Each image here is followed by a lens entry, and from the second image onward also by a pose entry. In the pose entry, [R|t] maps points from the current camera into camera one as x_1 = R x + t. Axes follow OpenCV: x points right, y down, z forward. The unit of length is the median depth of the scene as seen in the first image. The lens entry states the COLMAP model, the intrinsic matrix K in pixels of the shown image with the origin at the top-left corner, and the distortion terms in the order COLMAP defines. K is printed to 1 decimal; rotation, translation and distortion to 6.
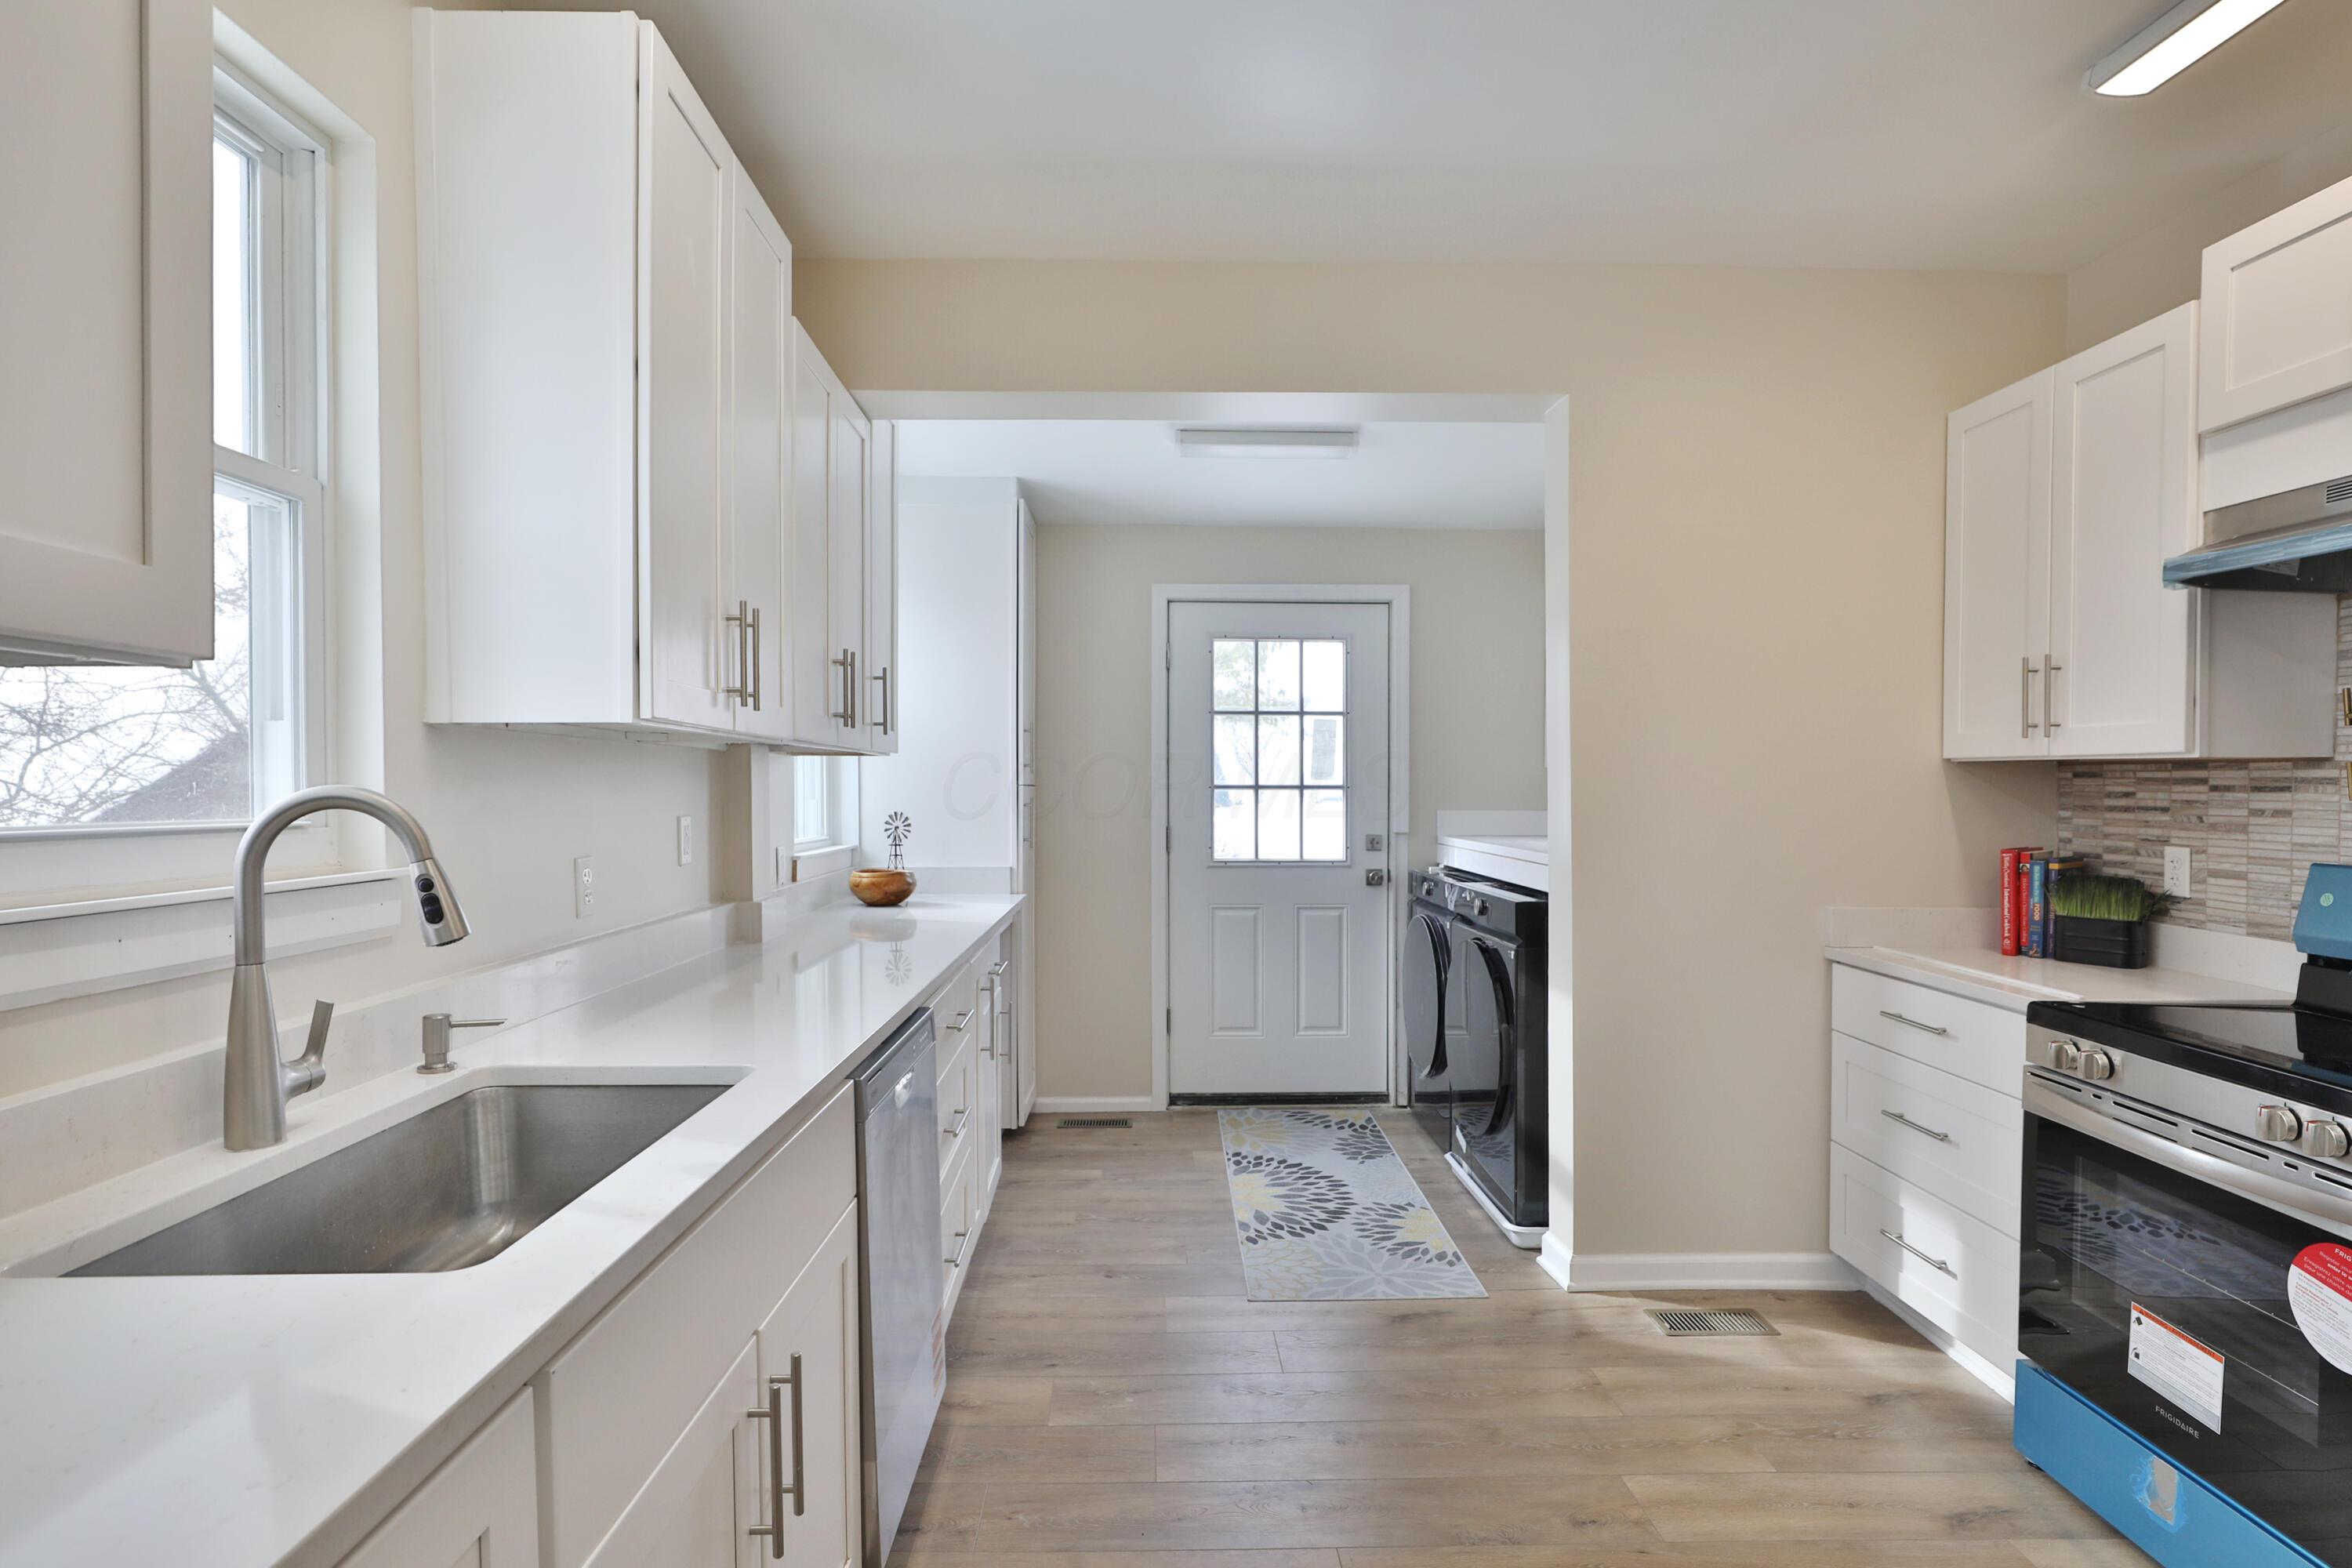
lens RADIAL K [[1202.3, 0, 1181.0], [0, 1202.3, 770.4], [0, 0, 1]] dist [-0.002640, -0.000100]
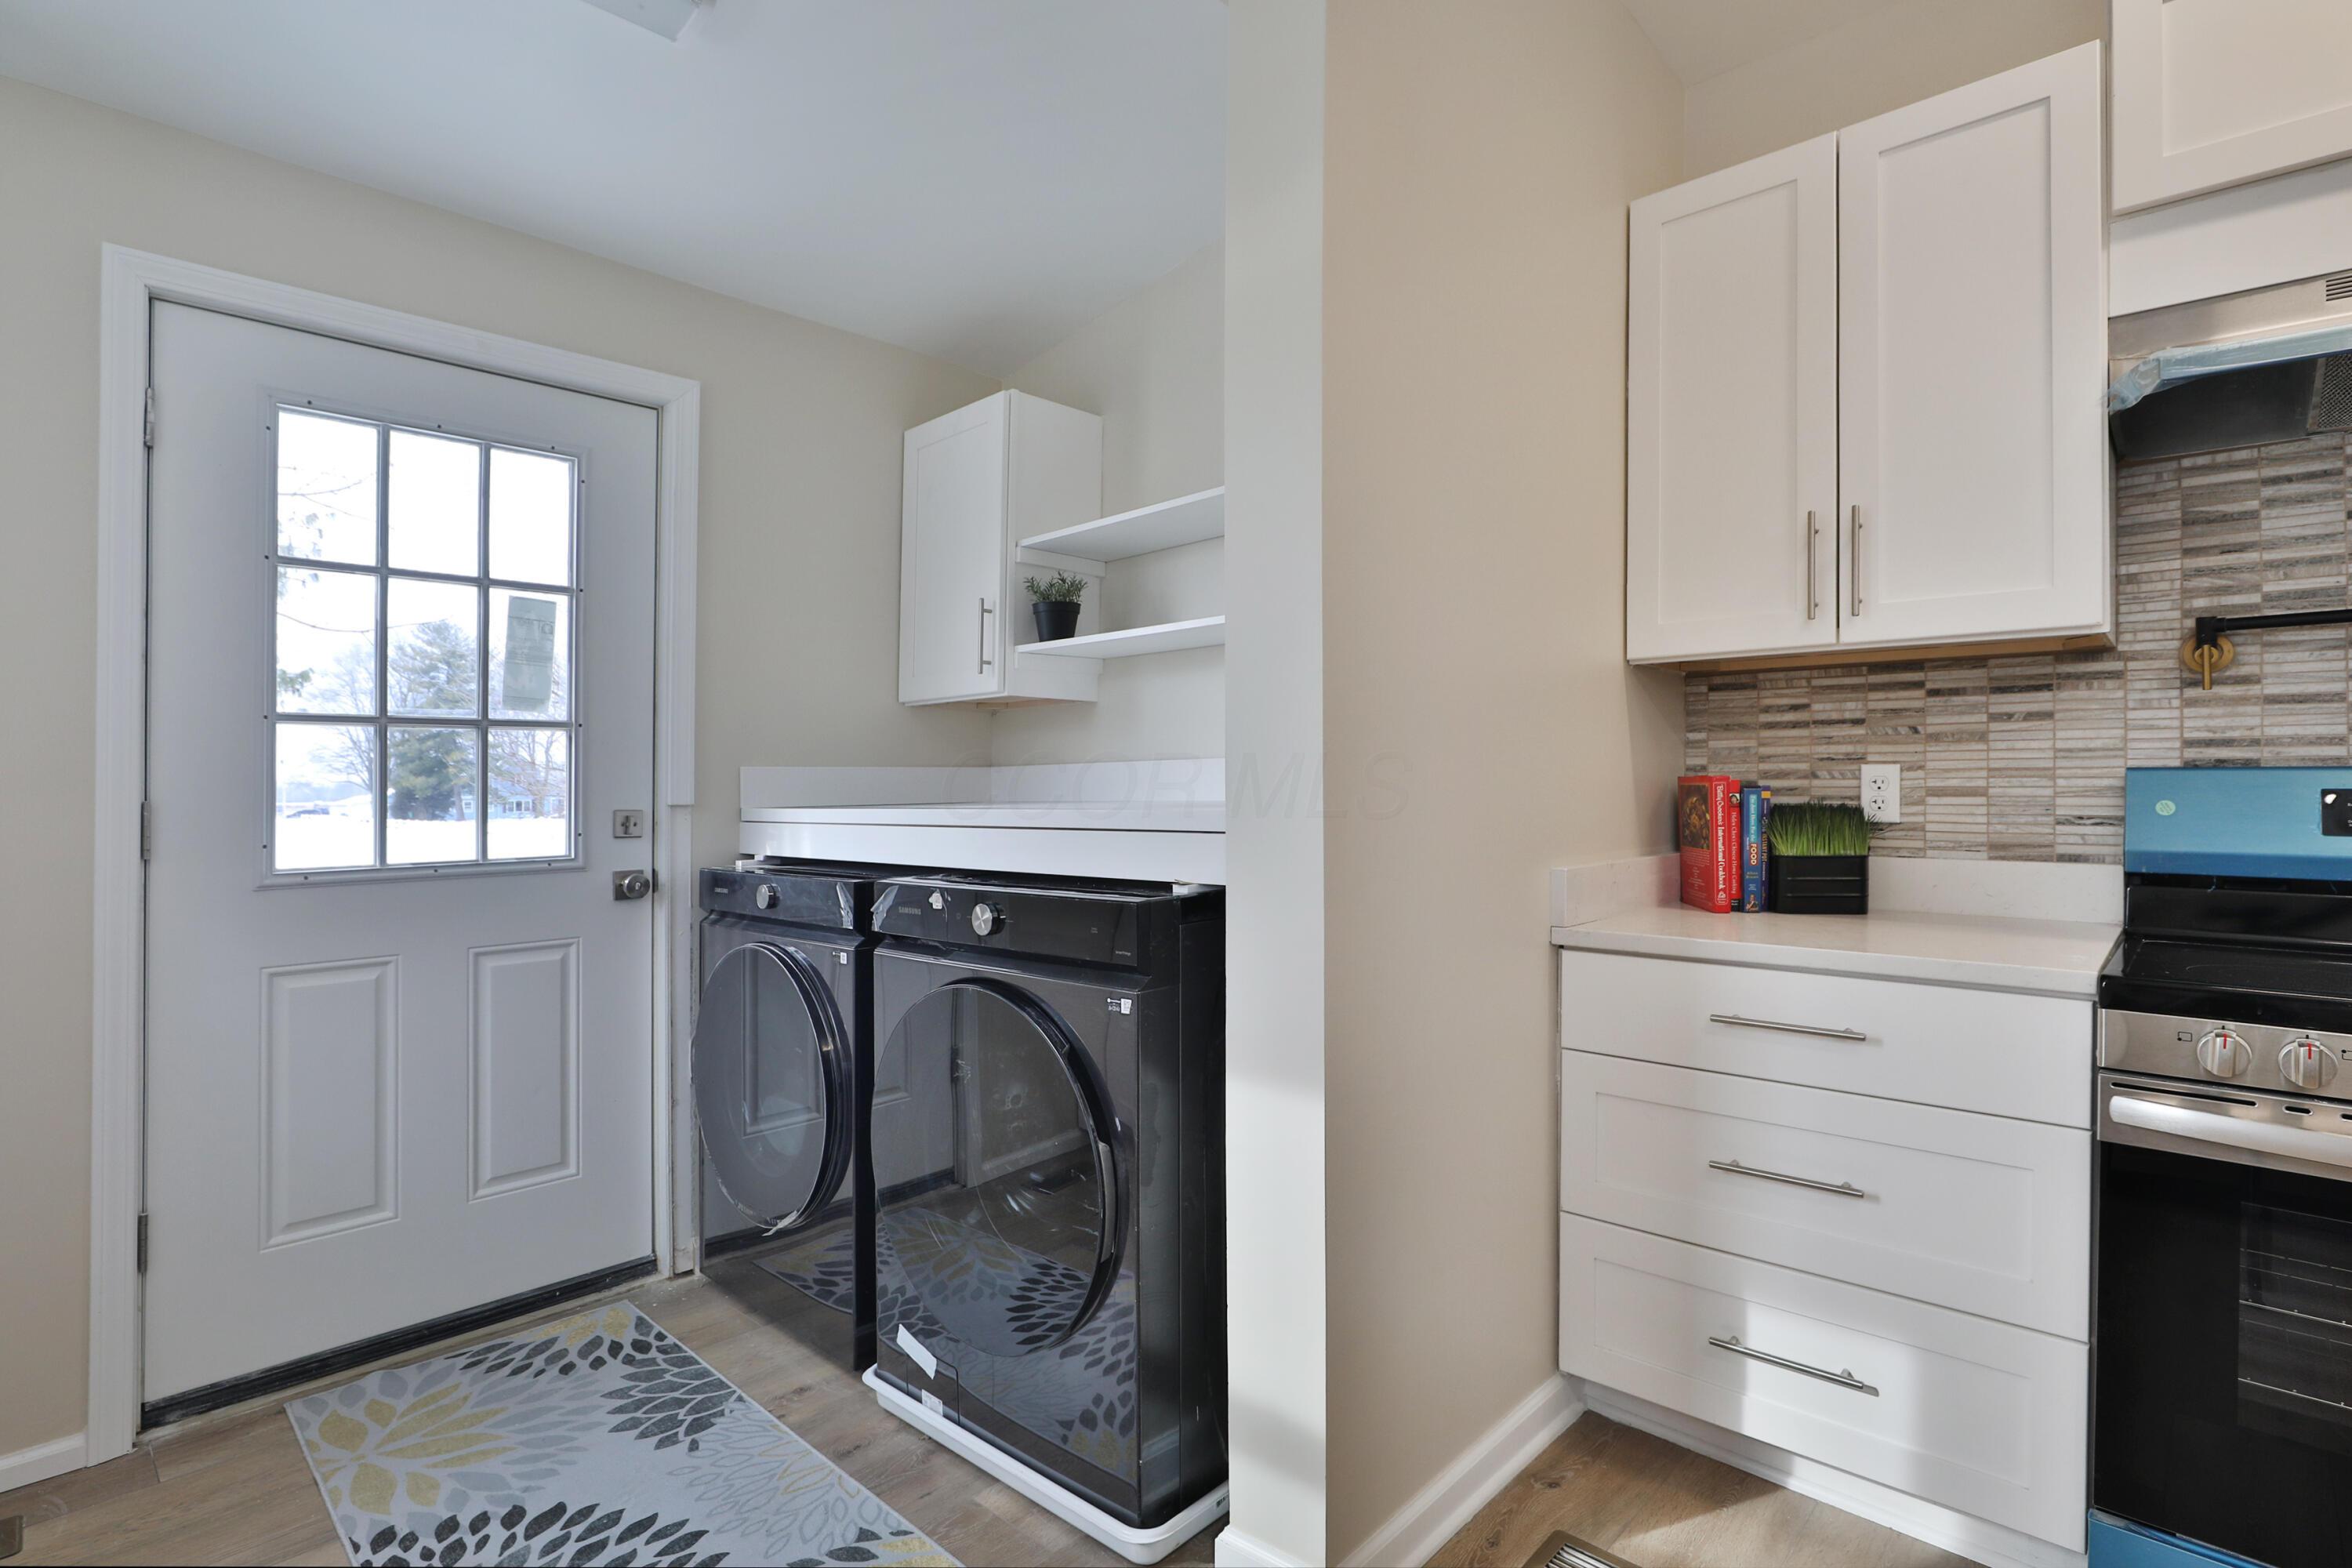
lens RADIAL K [[1115.9, 0, 1226.0], [0, 1115.9, 757.4], [0, 0, 1]] dist [-0.027891, 0.001289]
pose [[0.679978, 0.004333, 0.733220, -0.041736], [0.003743, 0.999949, -0.009380, 0.047215], [-0.733223, 0.009123, 0.679927, 0.590792]]
